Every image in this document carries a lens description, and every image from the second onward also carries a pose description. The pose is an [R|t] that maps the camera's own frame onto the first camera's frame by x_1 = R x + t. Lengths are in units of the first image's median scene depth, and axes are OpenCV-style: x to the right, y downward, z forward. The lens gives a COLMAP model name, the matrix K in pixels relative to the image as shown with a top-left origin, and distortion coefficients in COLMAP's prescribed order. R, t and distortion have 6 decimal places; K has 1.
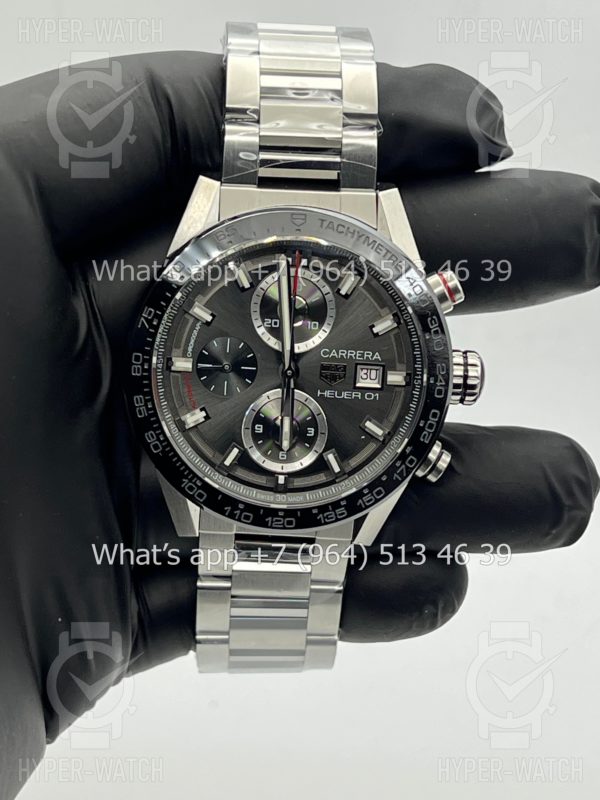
lens RADIAL K [[1786.3, 0, 300.0], [0, 1786.3, 400.0], [0, 0, 1]] dist [0.179619, 0.125363]
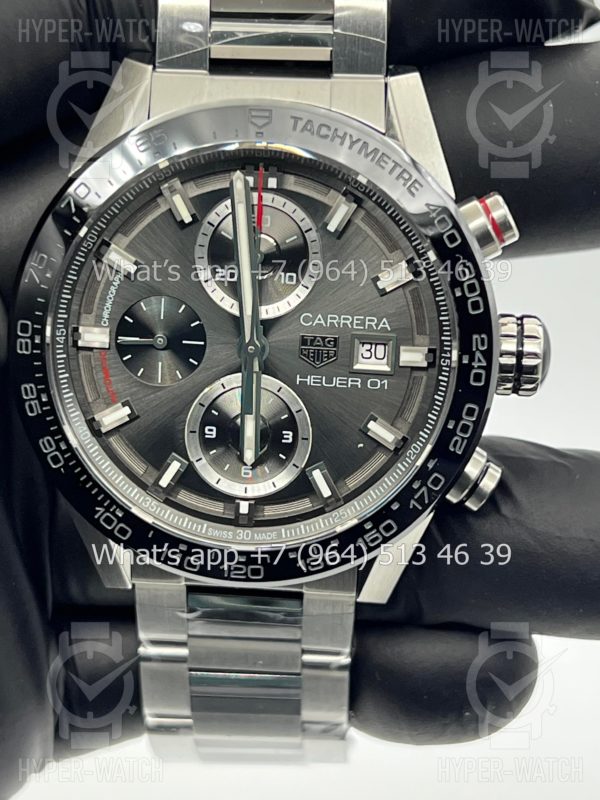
lens RADIAL K [[1786.3, 0, 300.0], [0, 1786.3, 400.0], [0, 0, 1]] dist [0.179619, 0.125363]
pose [[0.995687, -0.001254, -0.092762, 0.073599], [0.002167, 0.999950, 0.009748, -0.002649], [0.092746, -0.009907, 0.995641, 0.331320]]
